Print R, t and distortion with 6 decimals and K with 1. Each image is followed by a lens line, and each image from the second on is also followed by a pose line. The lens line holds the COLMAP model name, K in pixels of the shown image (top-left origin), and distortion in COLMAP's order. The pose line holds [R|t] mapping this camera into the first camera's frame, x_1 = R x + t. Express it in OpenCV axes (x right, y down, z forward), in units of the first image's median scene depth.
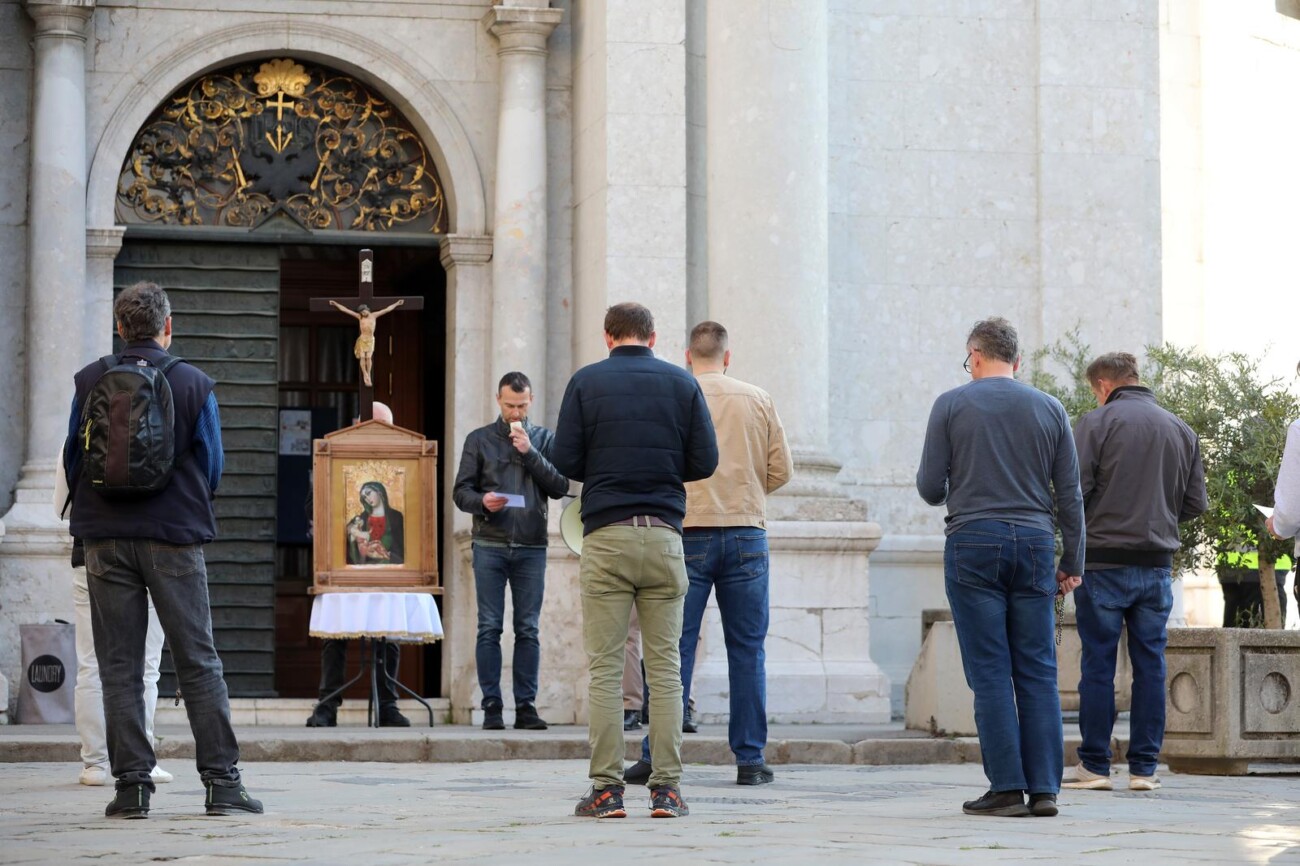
lens RADIAL K [[4024.2, 0, 648.8], [0, 4024.2, 419.7], [0, 0, 1]] dist [0.007327, 0.000000]
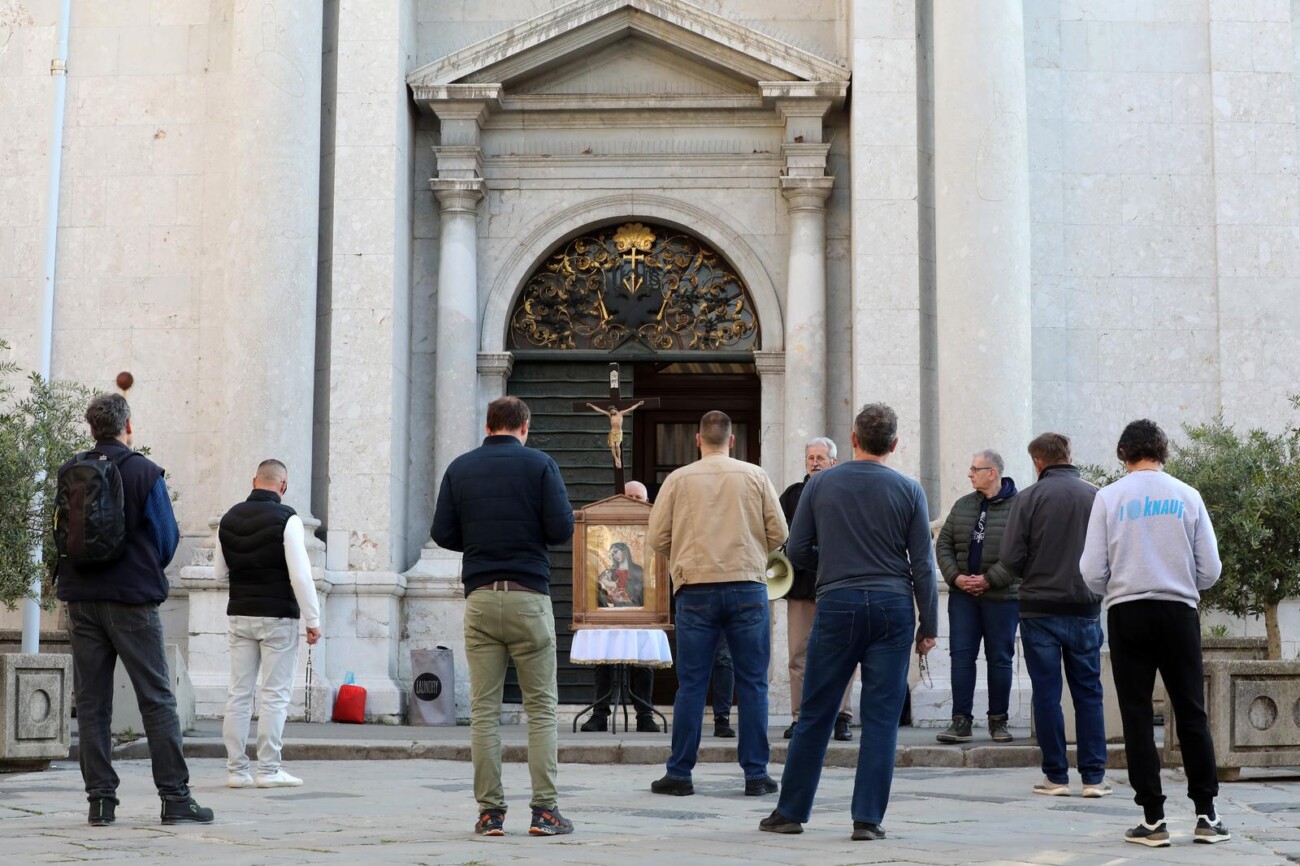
lens RADIAL K [[2679.5, 0, 637.7], [0, 2679.5, 465.7], [0, 0, 1]] dist [-0.304150, 0.000000]
pose [[0.966858, -0.015721, -0.254829, 0.135640], [0.013790, 0.999861, -0.009363, -0.001079], [0.254941, 0.005539, 0.966941, 0.147303]]
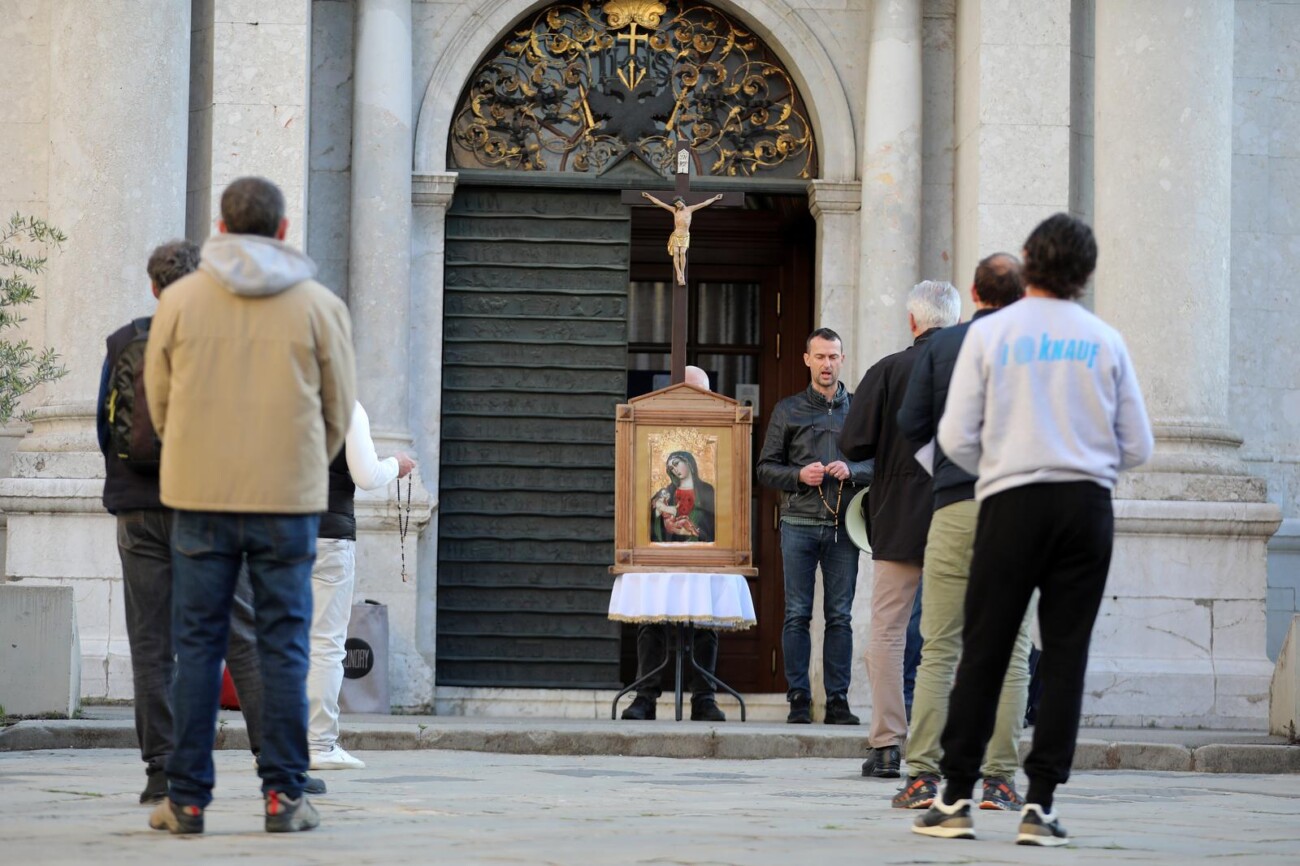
lens RADIAL K [[4635.0, 0, 622.6], [0, 4635.0, 417.0], [0, 0, 1]] dist [0.200419, 0.000000]
pose [[0.986950, 0.006309, -0.160904, 0.075878], [-0.005446, 0.999968, 0.005801, 0.001309], [0.160936, -0.004849, 0.986953, -0.033817]]
